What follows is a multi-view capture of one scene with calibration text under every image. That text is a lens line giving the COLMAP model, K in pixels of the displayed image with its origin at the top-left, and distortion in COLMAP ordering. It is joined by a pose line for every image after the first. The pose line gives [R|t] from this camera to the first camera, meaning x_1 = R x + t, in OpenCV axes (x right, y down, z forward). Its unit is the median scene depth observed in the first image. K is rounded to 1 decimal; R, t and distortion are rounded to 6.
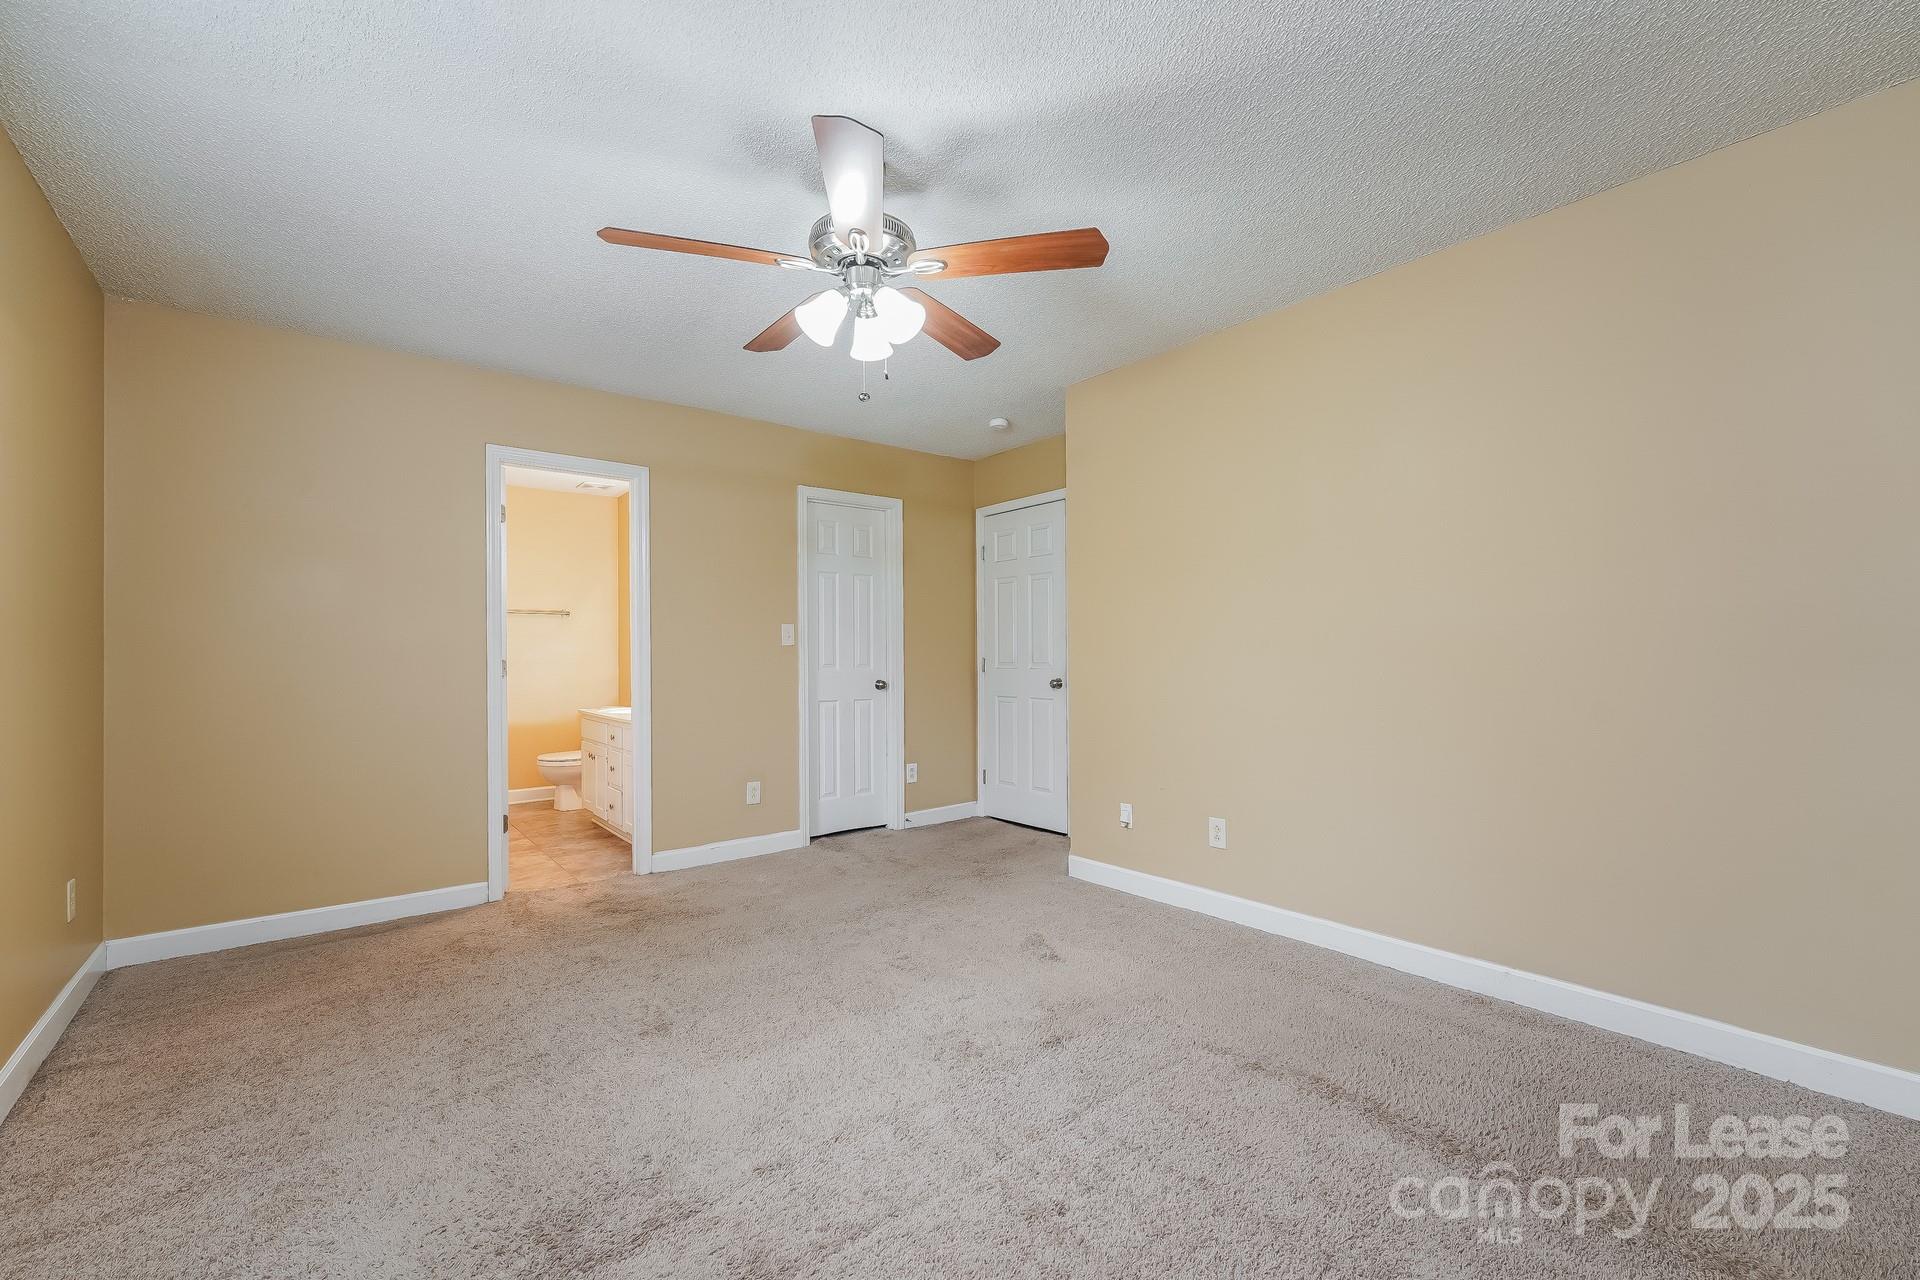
lens RADIAL K [[792.4, 0, 960.2], [0, 792.4, 650.4], [0, 0, 1]] dist [0.001094, 0.000295]
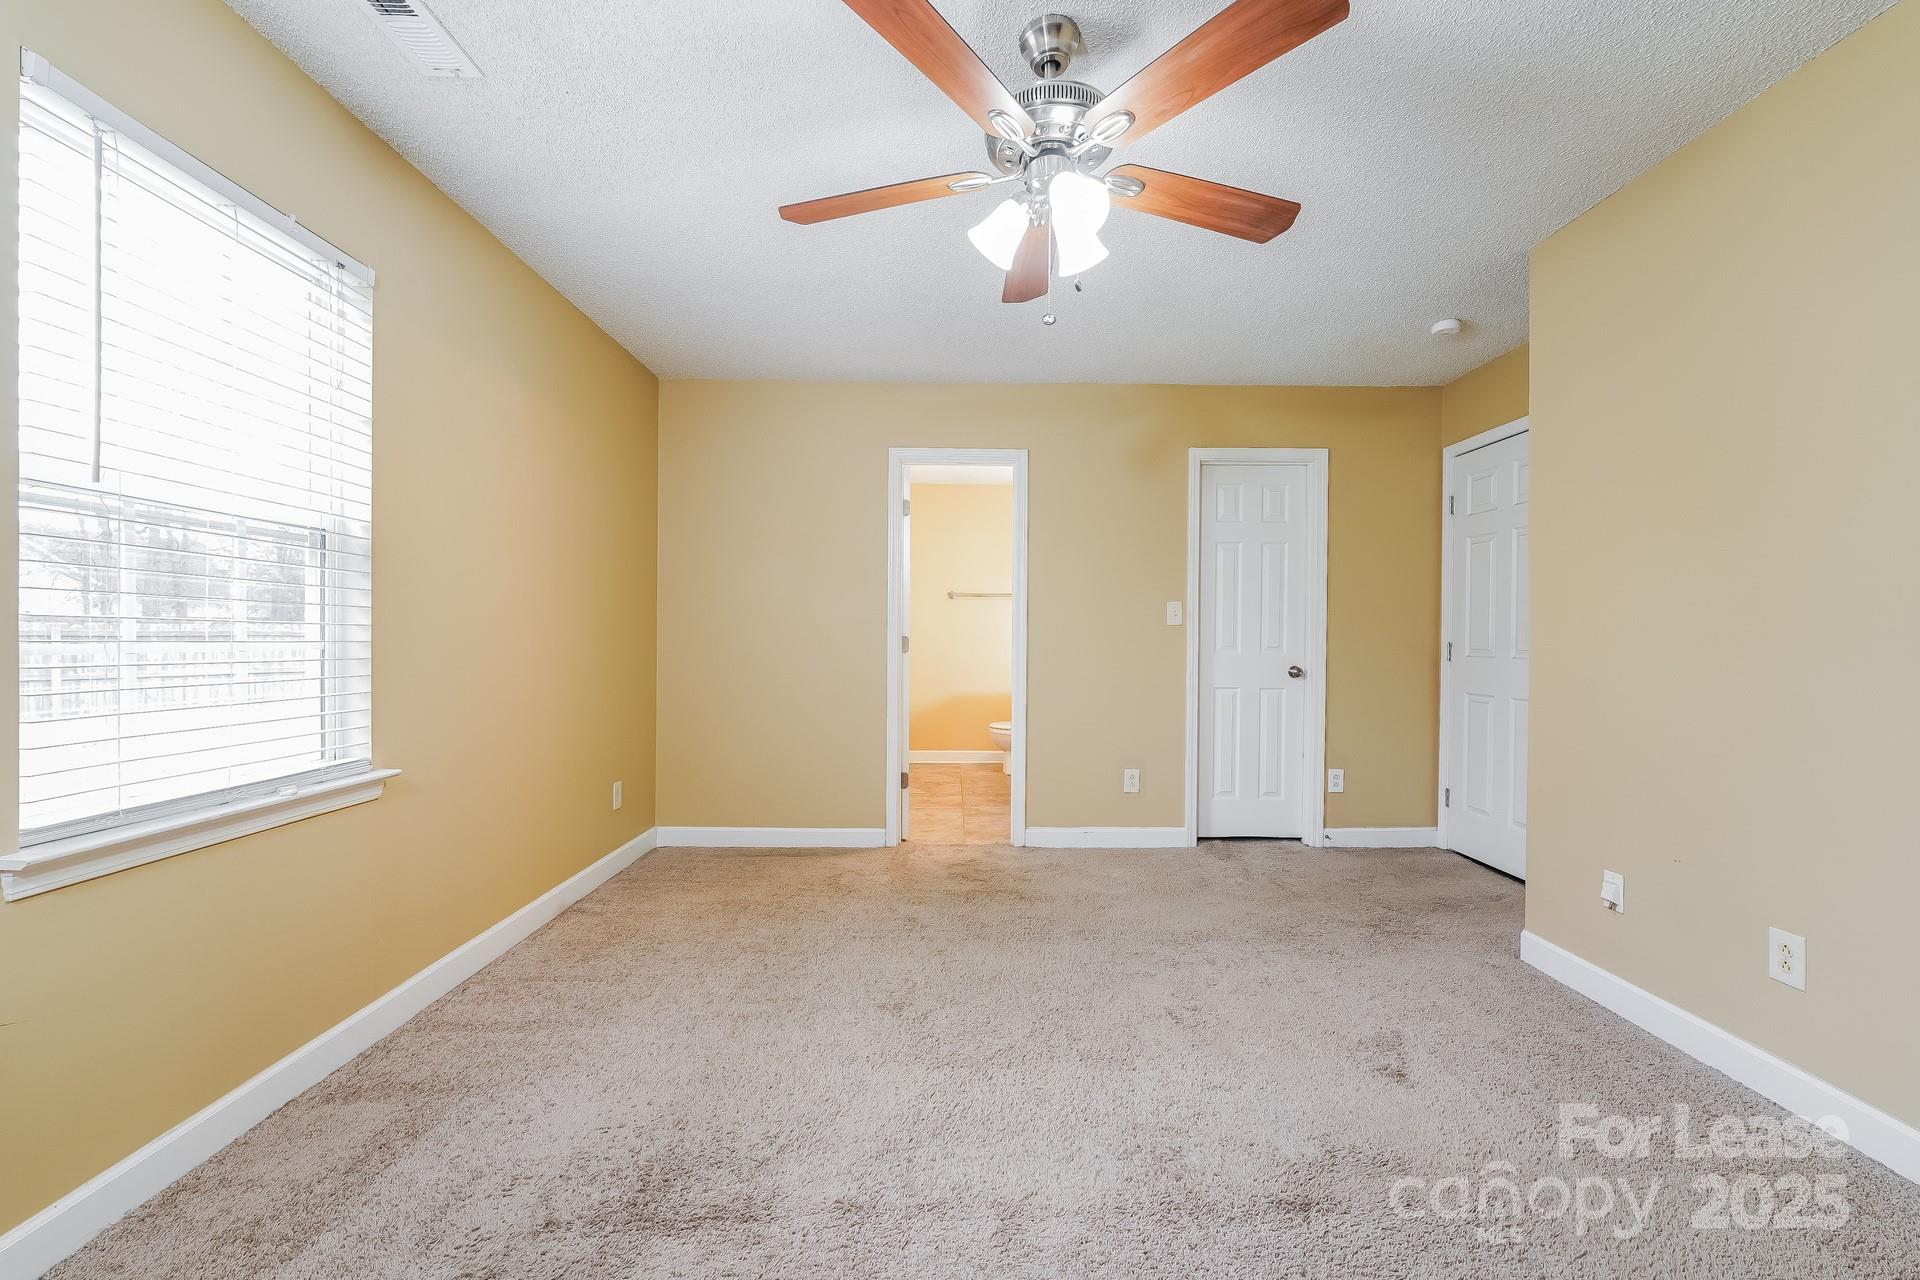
lens RADIAL K [[774.0, 0, 960.0], [0, 774.0, 640.0], [0, 0, 1]] dist [0.000629, 0.000308]
pose [[0.786546, 0.014963, -0.617351, 0.172999], [-0.007668, 0.999866, 0.014463, 0.000166], [0.617485, -0.006642, 0.786555, 0.176695]]
